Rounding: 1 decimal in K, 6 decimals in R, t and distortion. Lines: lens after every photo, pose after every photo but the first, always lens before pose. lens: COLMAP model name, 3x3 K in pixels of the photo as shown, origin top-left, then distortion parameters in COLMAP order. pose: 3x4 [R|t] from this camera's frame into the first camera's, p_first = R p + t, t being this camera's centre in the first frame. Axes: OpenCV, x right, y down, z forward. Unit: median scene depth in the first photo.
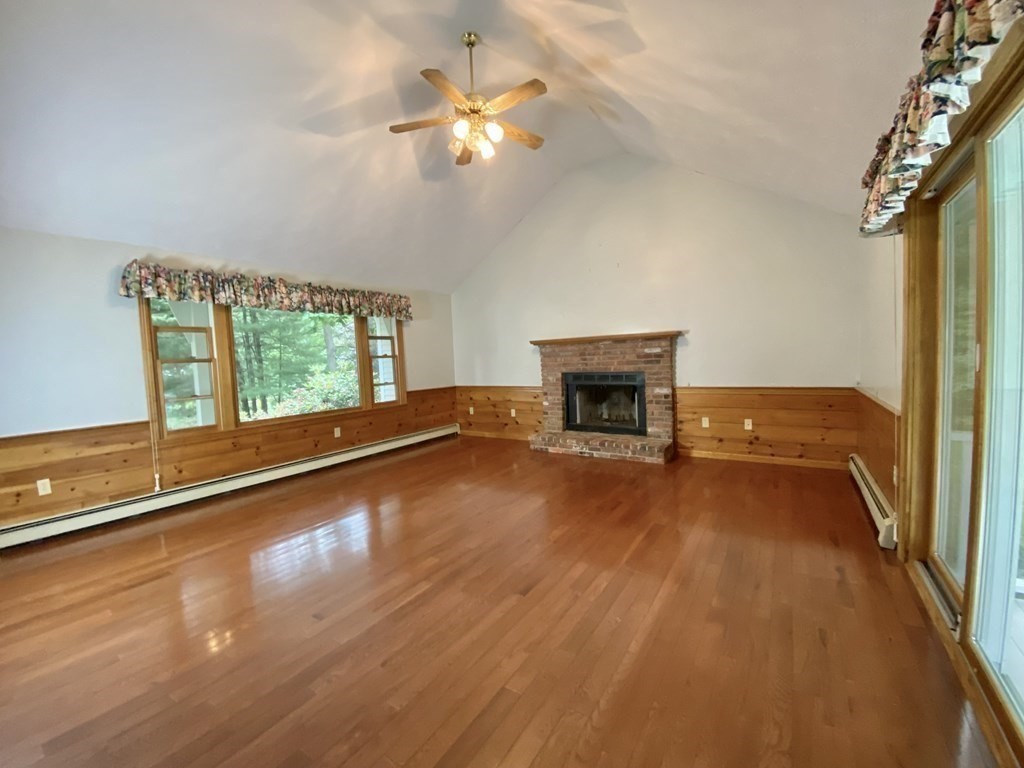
lens RADIAL K [[415.3, 0, 518.0], [0, 415.3, 377.4], [0, 0, 1]] dist [0.002784, -0.004583]
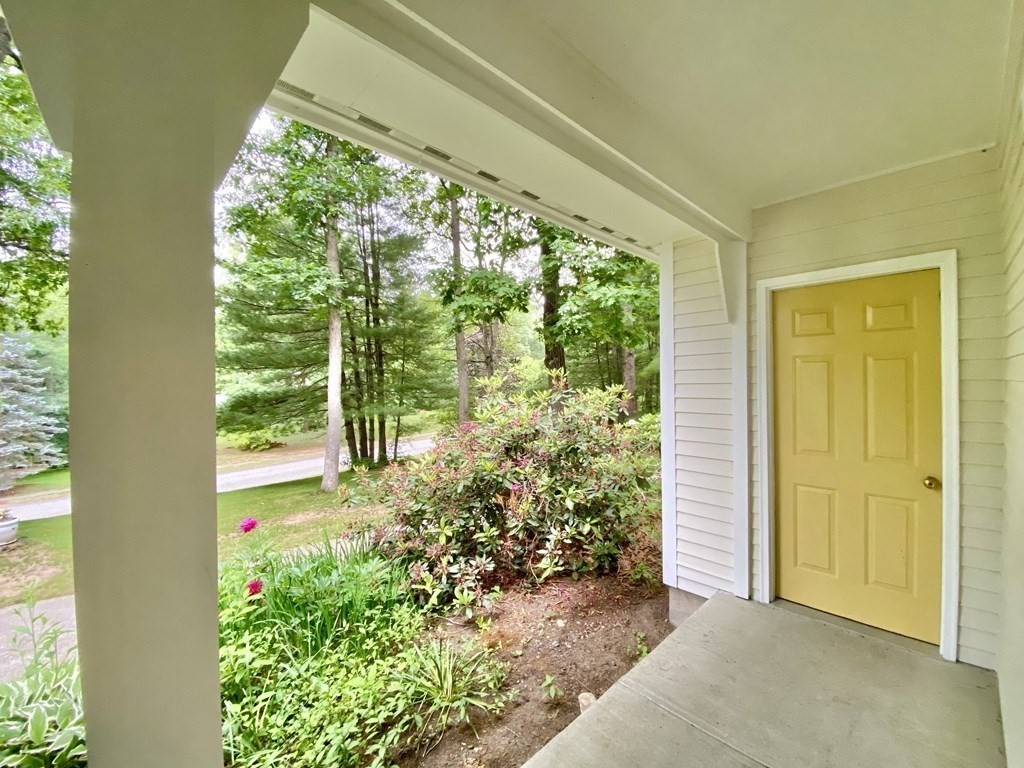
lens RADIAL K [[415.3, 0, 515.0], [0, 415.3, 383.6], [0, 0, 1]] dist [0.002784, -0.004583]
pose [[0.972088, 0.038793, -0.231387, -0.153722], [-0.047095, 0.998426, -0.030464, -0.005084], [0.229841, 0.040511, 0.972385, 0.232644]]
